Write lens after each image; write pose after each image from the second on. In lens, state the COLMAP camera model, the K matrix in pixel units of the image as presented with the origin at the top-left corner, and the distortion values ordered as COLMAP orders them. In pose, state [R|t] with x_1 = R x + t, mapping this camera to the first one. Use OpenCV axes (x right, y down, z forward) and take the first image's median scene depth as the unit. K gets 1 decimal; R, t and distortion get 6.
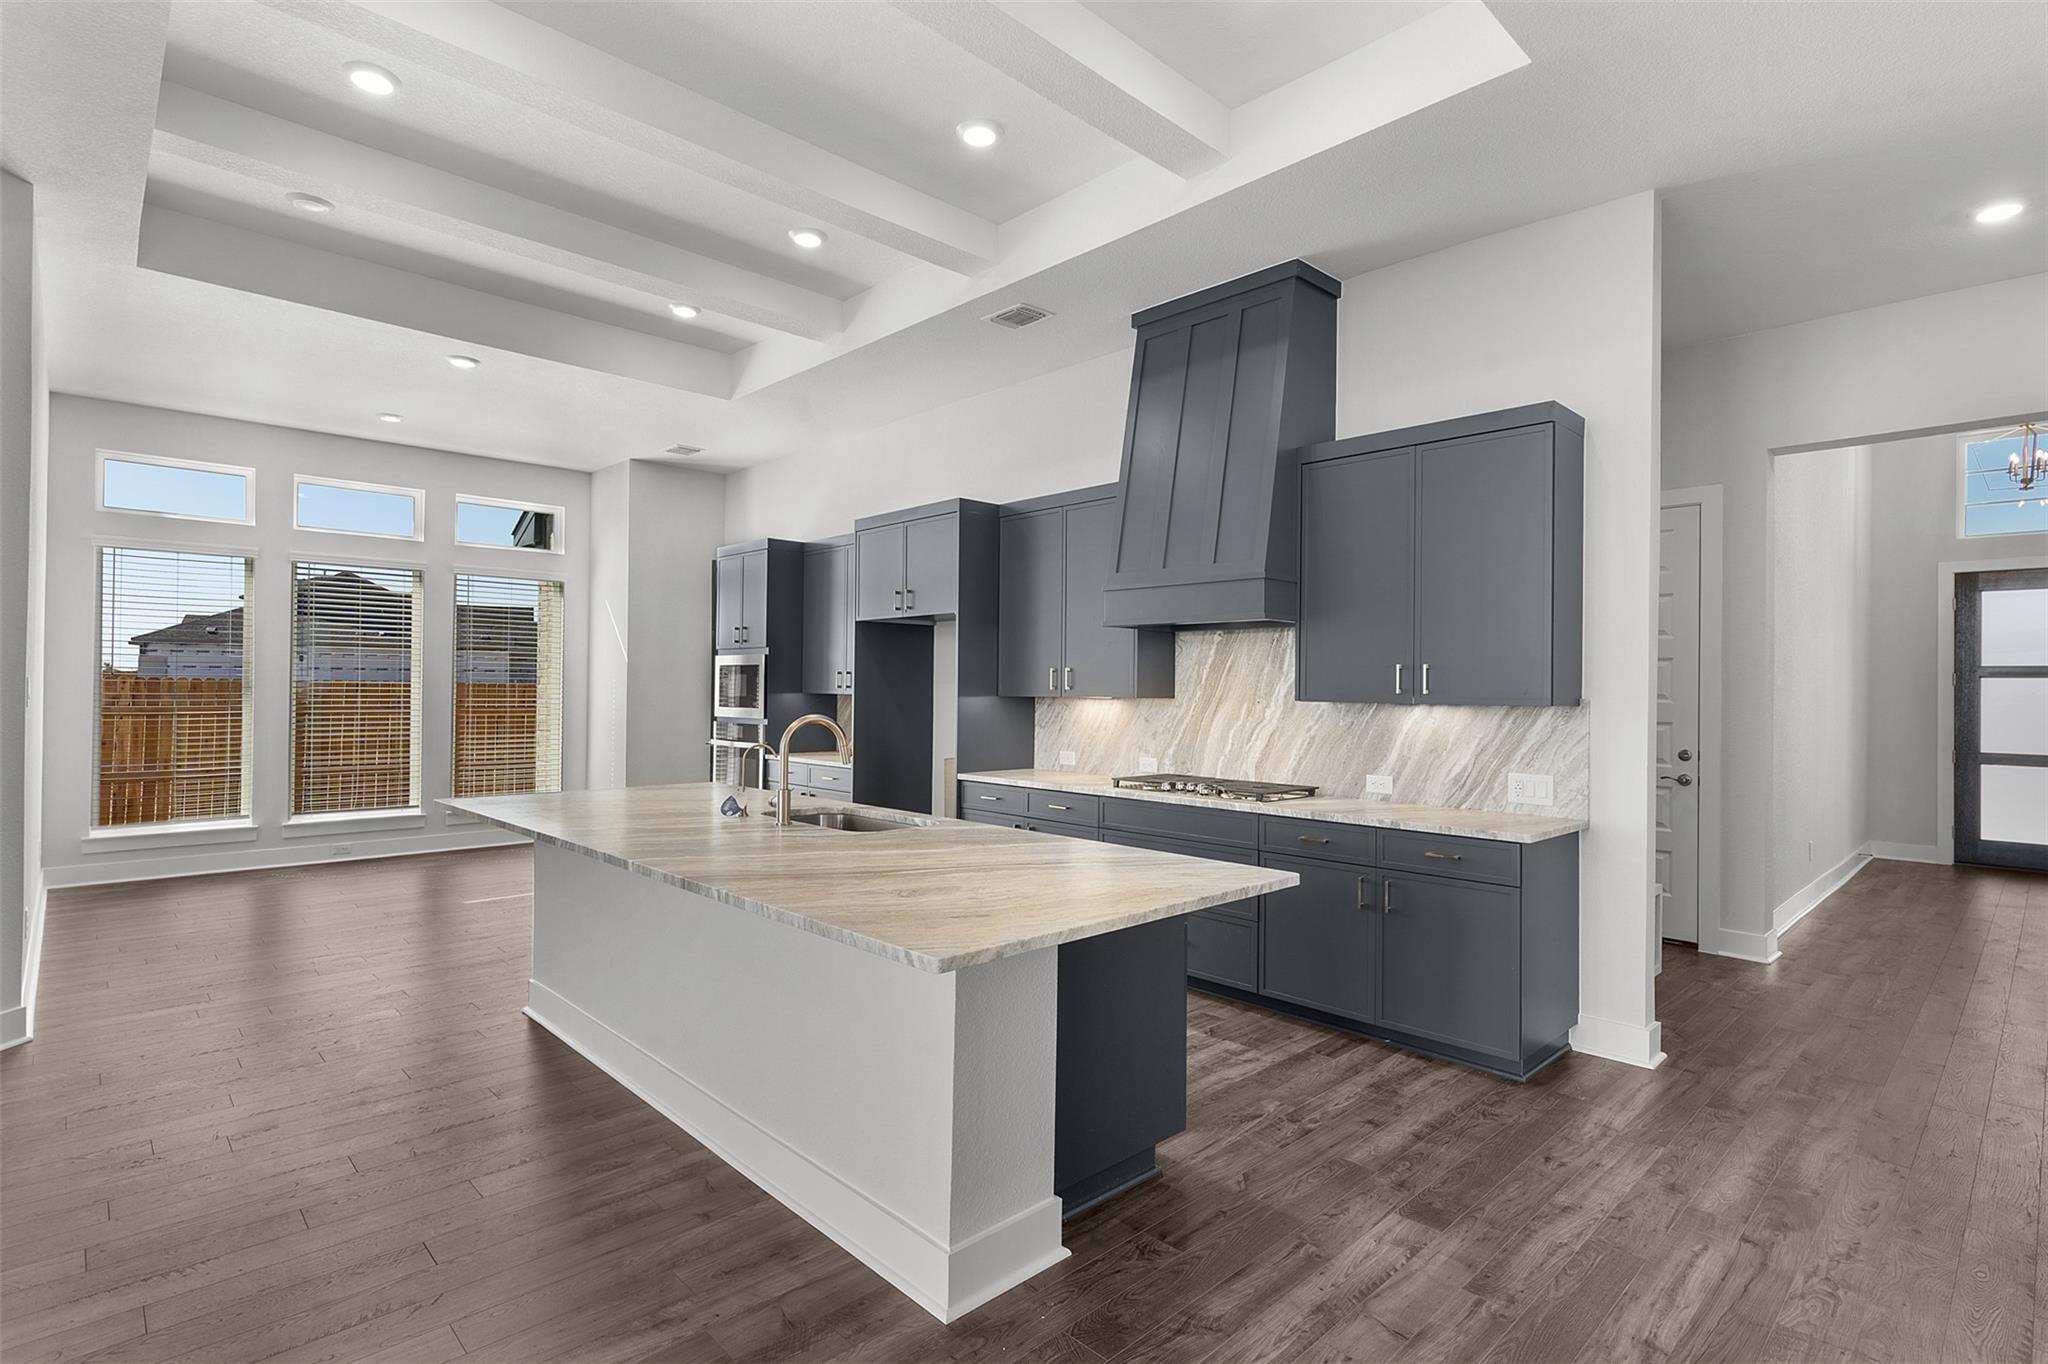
lens RADIAL K [[994.0, 0, 1047.8], [0, 994.0, 682.4], [0, 0, 1]] dist [0.000877, -0.000002]
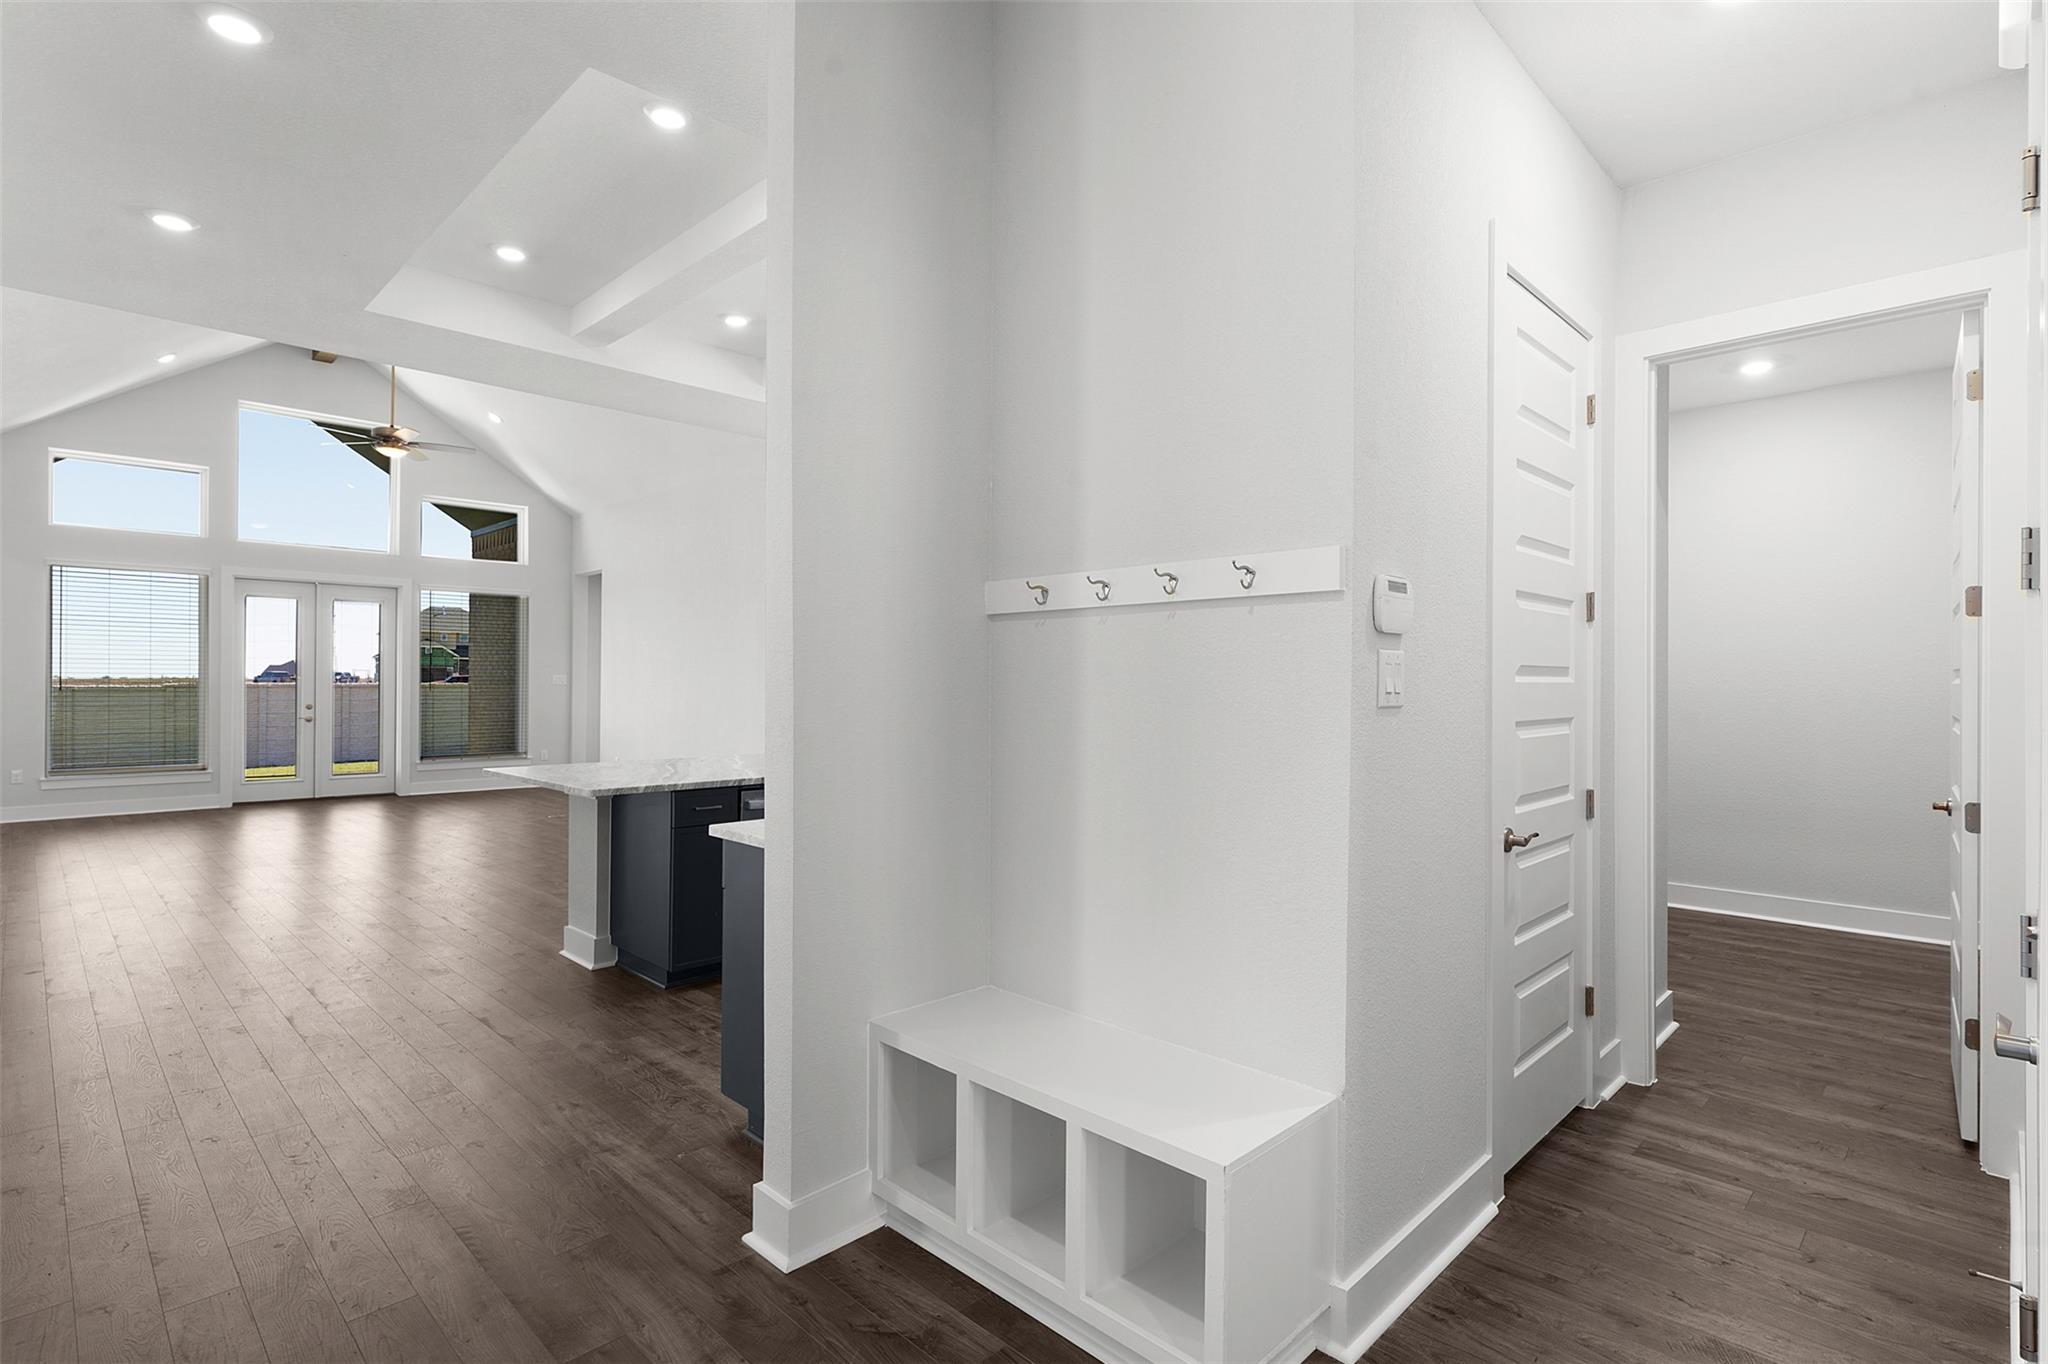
lens RADIAL K [[994.0, 0, 1047.8], [0, 994.0, 682.4], [0, 0, 1]] dist [0.000877, -0.000002]
pose [[0.028927, -0.009562, -0.999536, 1.527839], [-0.002735, 0.999950, -0.009645, 0.027013], [0.999578, 0.003013, 0.028899, 1.411252]]
